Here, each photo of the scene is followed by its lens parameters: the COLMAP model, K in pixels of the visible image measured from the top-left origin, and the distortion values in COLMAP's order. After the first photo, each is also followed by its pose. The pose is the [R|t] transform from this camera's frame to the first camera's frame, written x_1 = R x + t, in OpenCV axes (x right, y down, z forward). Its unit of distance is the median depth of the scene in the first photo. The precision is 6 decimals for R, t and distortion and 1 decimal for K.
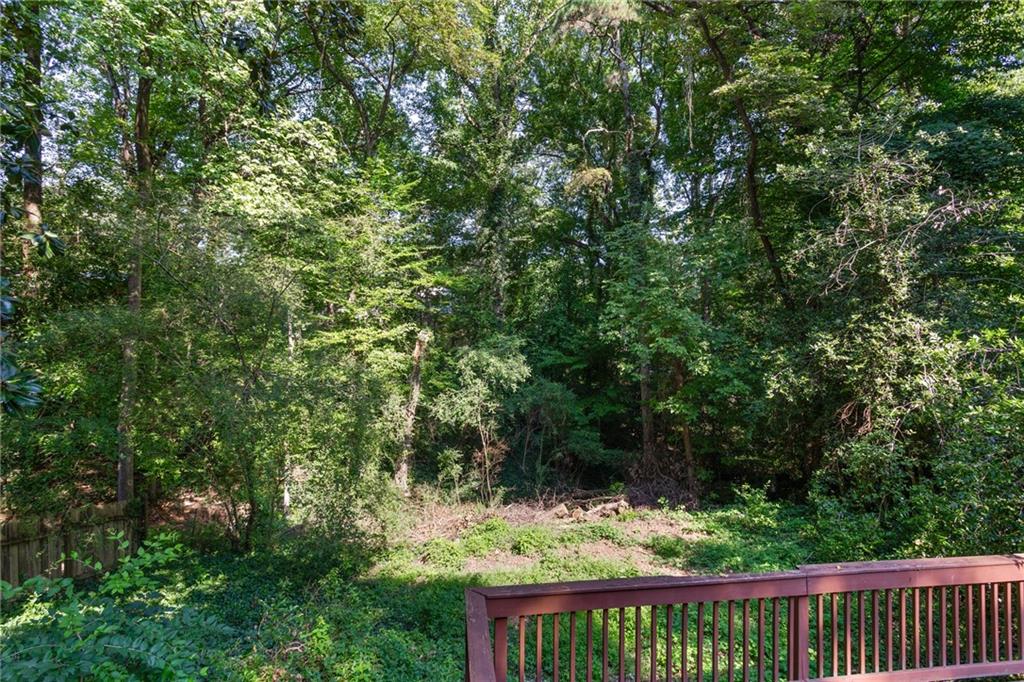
lens RADIAL K [[508.9, 0, 512.0], [0, 508.9, 341.0], [0, 0, 1]] dist [0.001104, 0.001010]
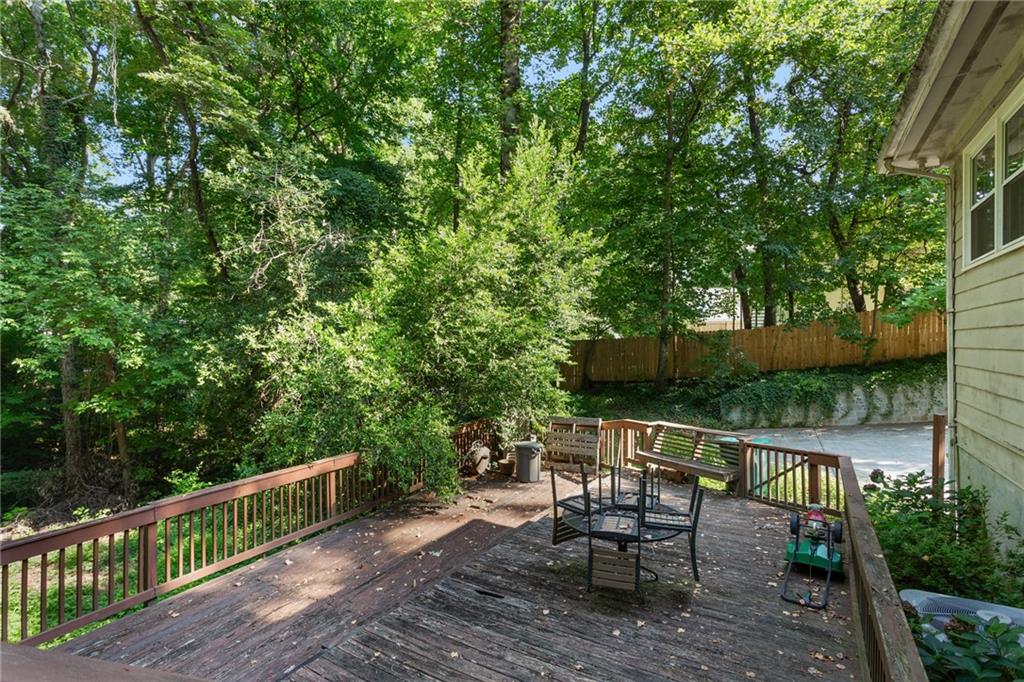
lens RADIAL K [[508.9, 0, 512.0], [0, 508.9, 341.0], [0, 0, 1]] dist [0.001104, 0.001010]
pose [[0.581813, -0.004140, 0.813312, 0.015051], [-0.005513, 0.999944, 0.009034, 0.005682], [-0.813304, -0.009740, 0.581757, -0.159608]]
